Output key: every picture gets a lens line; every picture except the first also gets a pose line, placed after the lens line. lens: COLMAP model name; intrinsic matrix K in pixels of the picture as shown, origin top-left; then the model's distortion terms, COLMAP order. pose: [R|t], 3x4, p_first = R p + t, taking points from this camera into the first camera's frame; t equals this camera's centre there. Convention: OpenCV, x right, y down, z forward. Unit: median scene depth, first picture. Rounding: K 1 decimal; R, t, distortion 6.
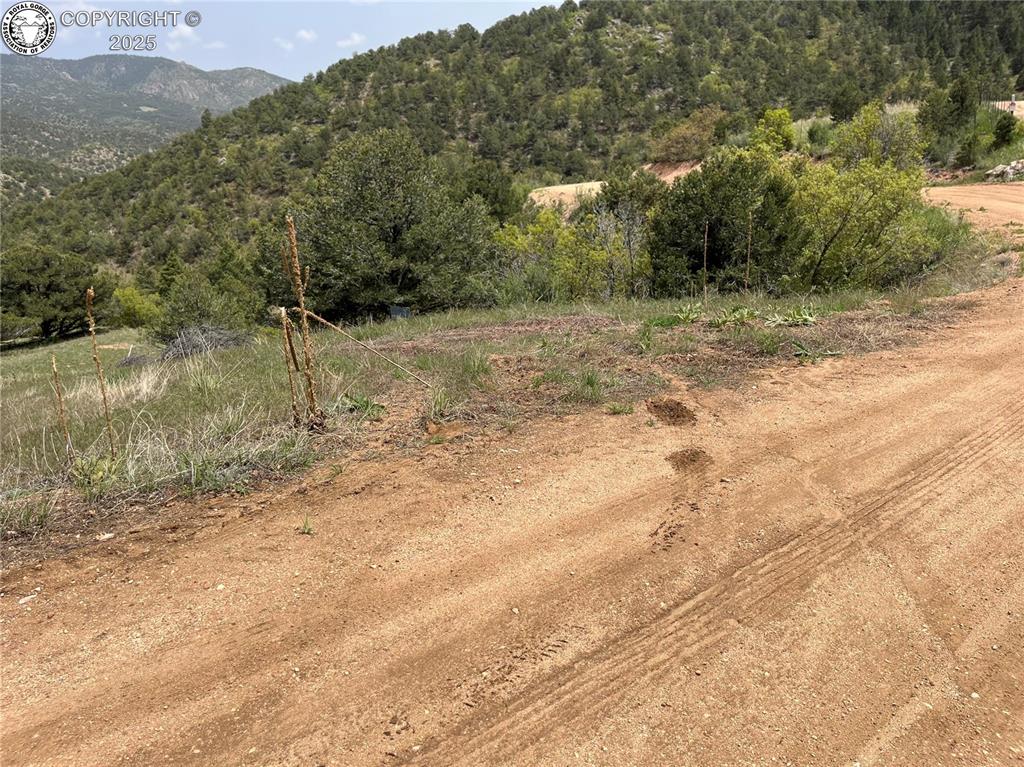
lens RADIAL K [[784.9, 0, 509.9], [0, 784.9, 382.9], [0, 0, 1]] dist [0.039740, -0.066046]
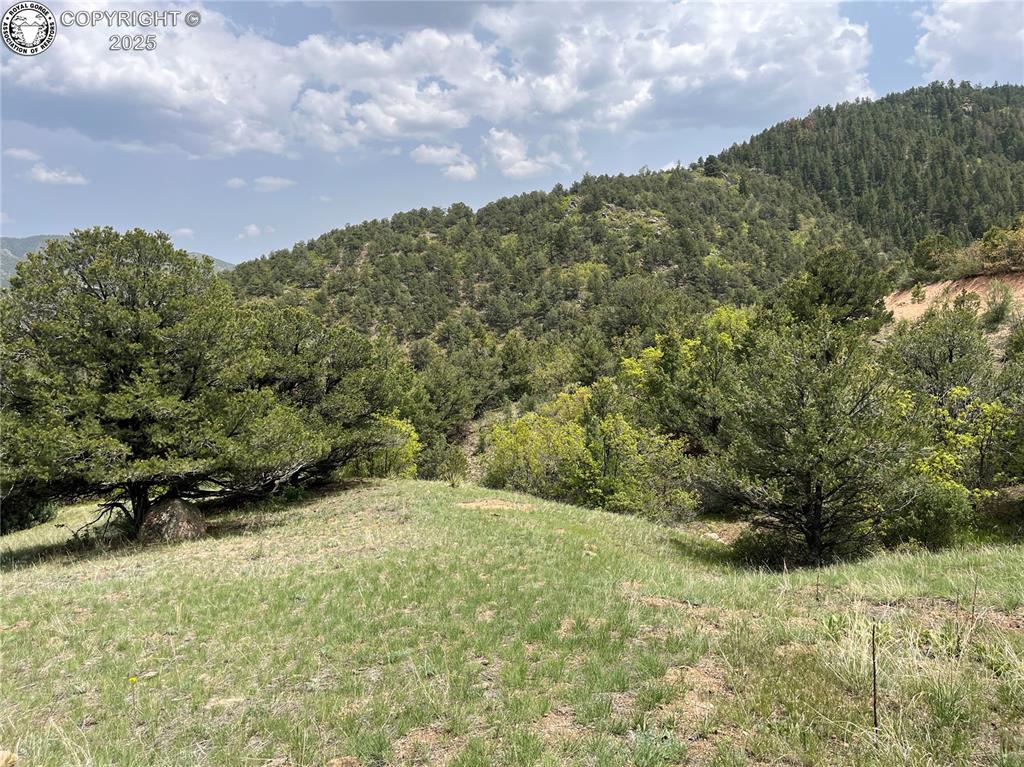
lens RADIAL K [[771.3, 0, 510.1], [0, 771.3, 380.7], [0, 0, 1]] dist [0.067948, -0.091566]
pose [[0.995611, 0.024887, 0.090217, -0.082748], [-0.003301, 0.972733, -0.231905, -0.003166], [-0.093529, 0.230589, 0.968546, 0.092658]]
